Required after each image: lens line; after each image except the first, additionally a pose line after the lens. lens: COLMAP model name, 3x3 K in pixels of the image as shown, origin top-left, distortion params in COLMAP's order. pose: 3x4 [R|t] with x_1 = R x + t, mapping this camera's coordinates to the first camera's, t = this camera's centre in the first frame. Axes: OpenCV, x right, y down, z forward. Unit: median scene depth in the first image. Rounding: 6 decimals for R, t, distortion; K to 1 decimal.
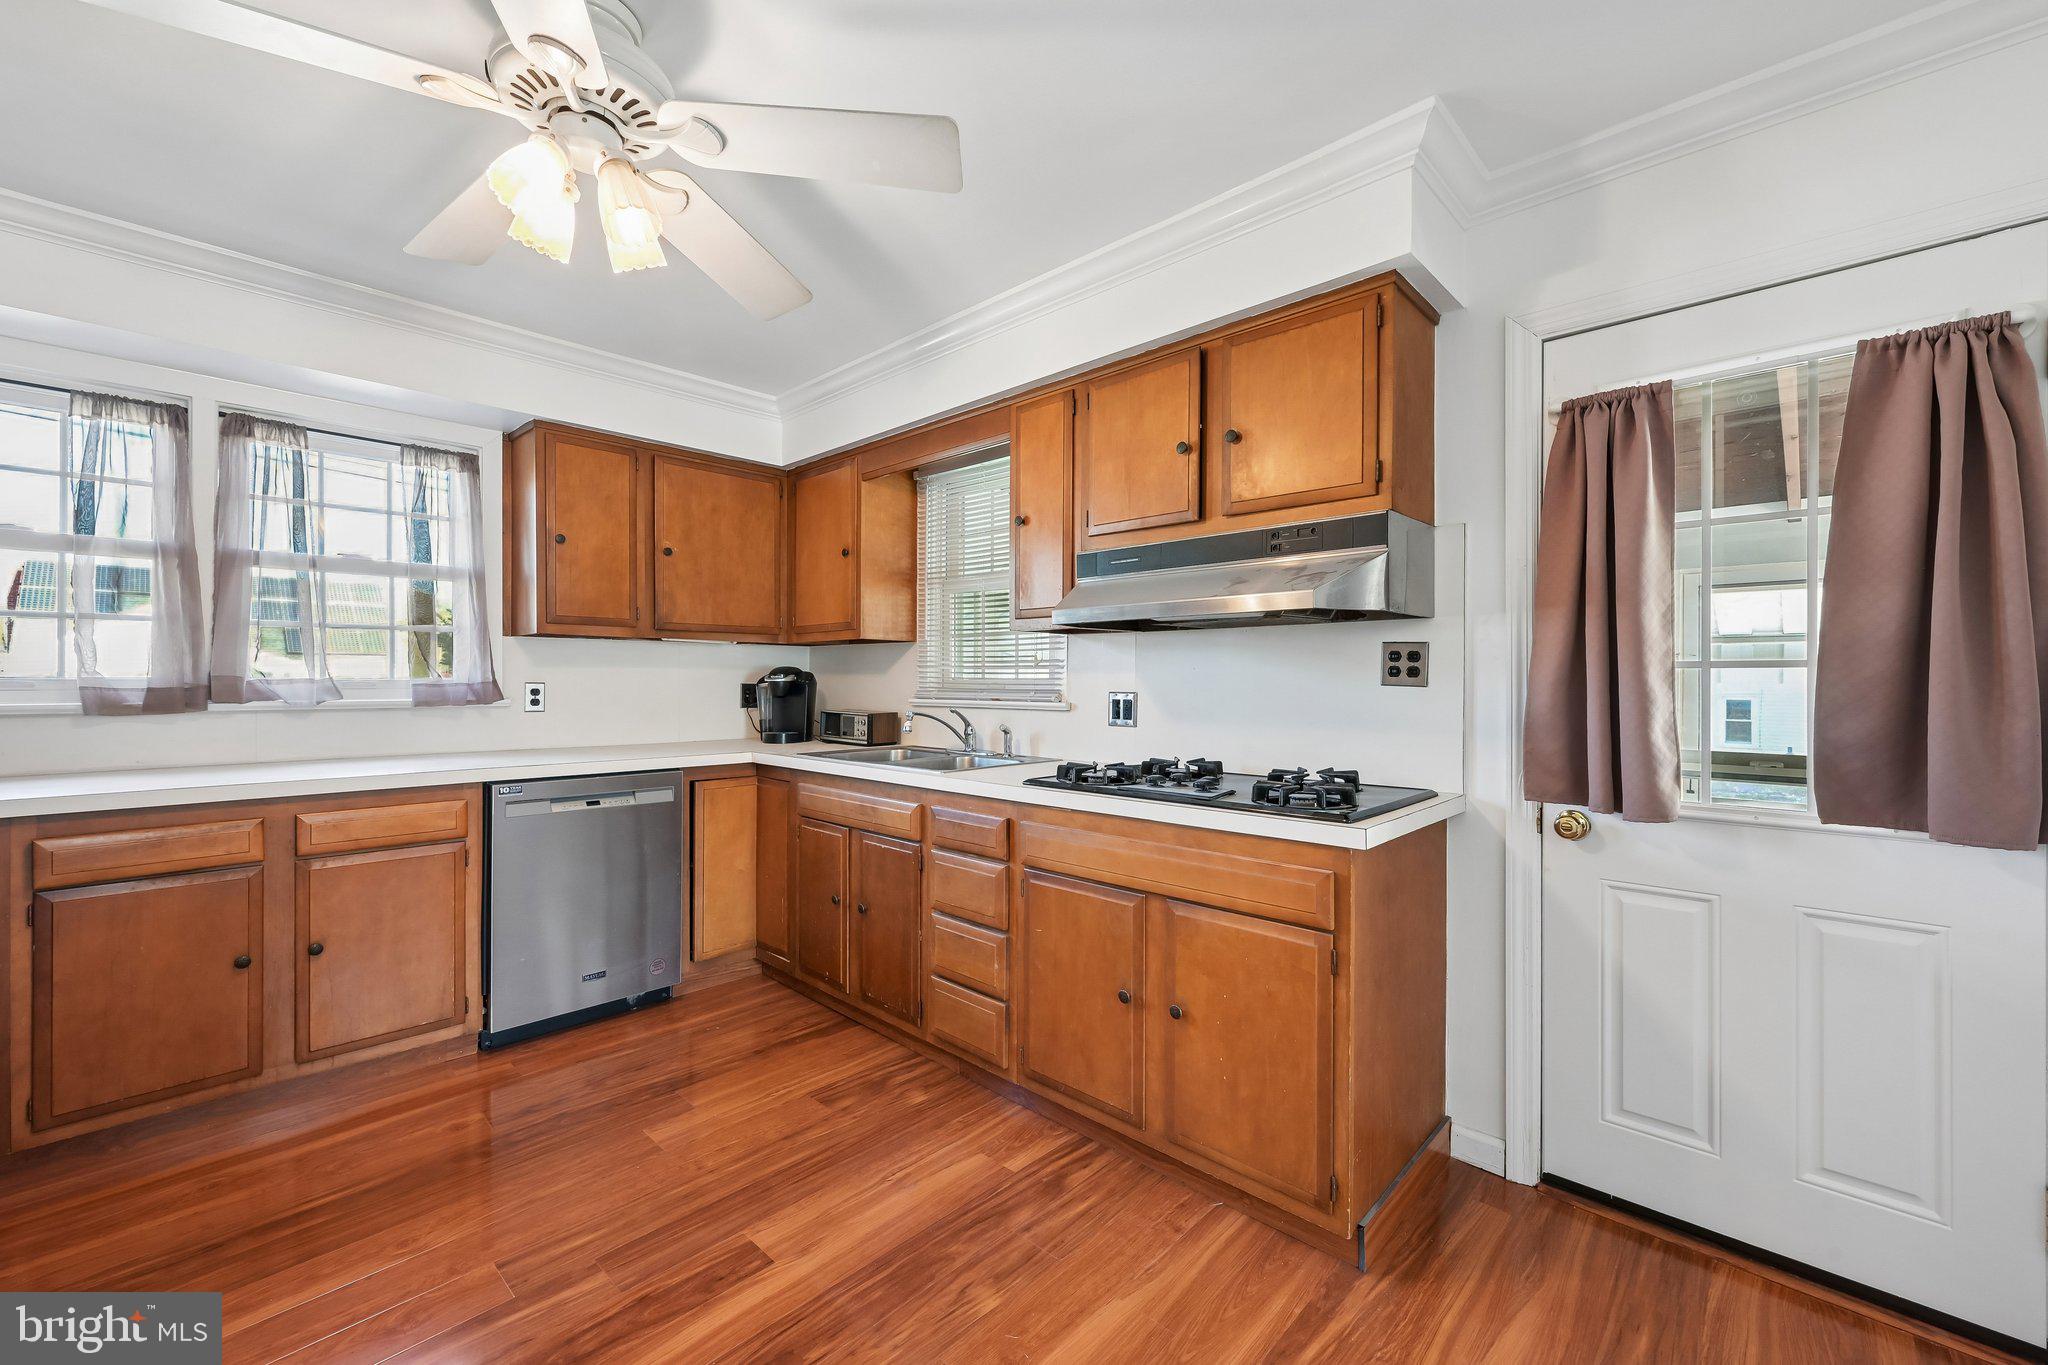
lens RADIAL K [[839.3, 0, 1036.2], [0, 839.3, 681.6], [0, 0, 1]] dist [-0.000959, 0.000689]
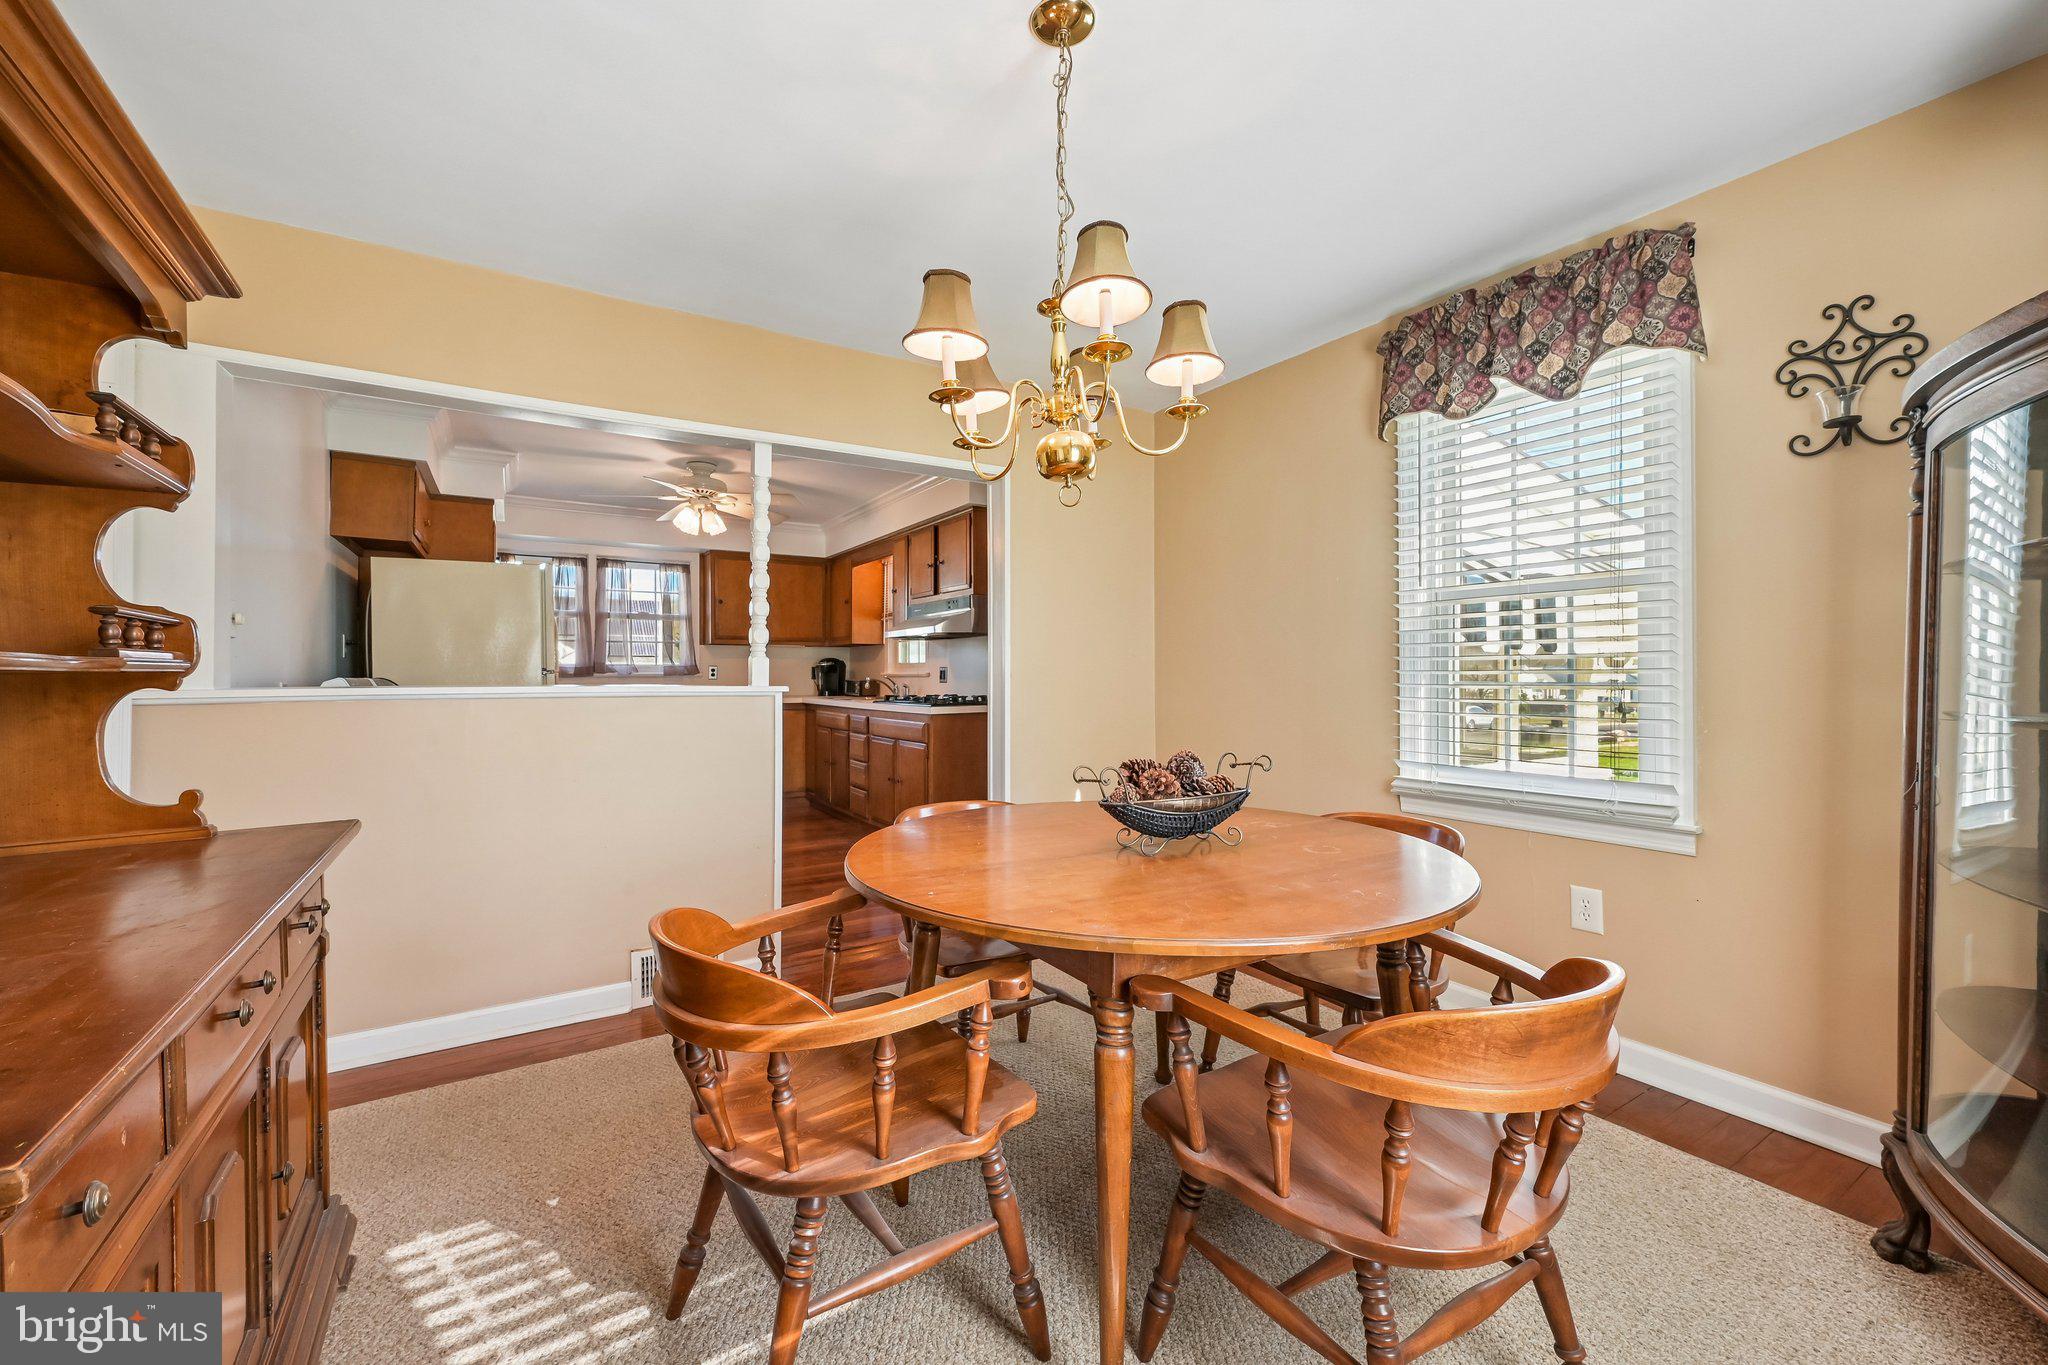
lens RADIAL K [[839.3, 0, 1028.9], [0, 839.3, 662.3], [0, 0, 1]] dist [-0.000959, 0.000689]
pose [[0.969110, -0.009903, -0.246431, 0.960897], [0.005682, 0.999825, -0.017831, 0.046502], [0.246564, 0.015880, 0.968996, -1.189401]]
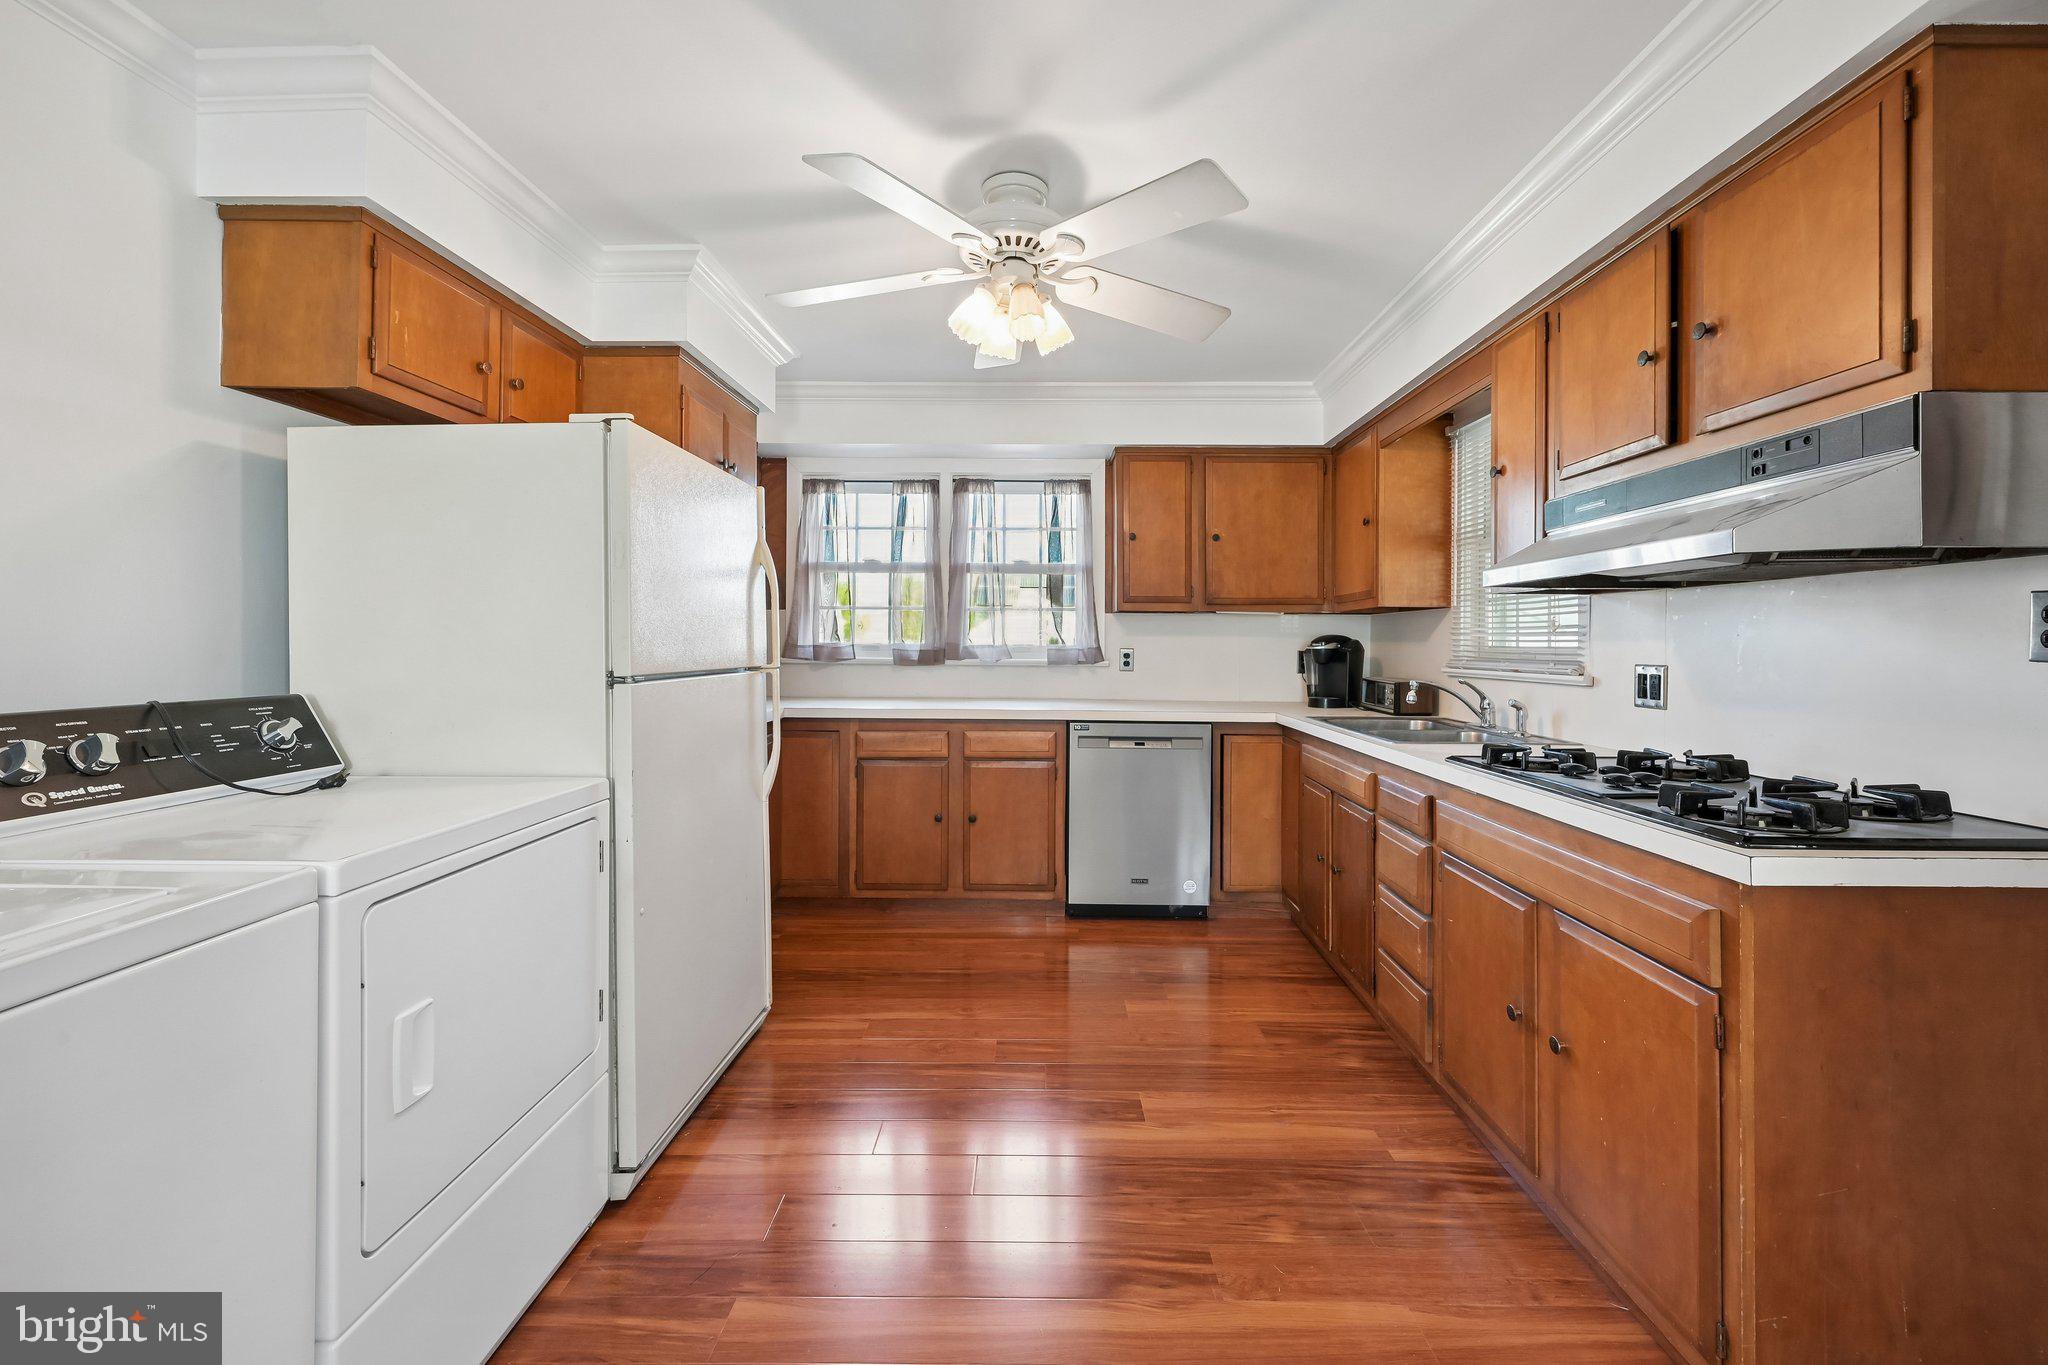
lens RADIAL K [[839.3, 0, 1018.0], [0, 839.3, 641.3], [0, 0, 1]] dist [-0.000959, 0.000689]
pose [[0.662787, 0.000488, -0.748808, 0.336025], [-0.007335, 0.999956, -0.005841, -0.001075], [0.748772, 0.009364, 0.662761, 0.028367]]
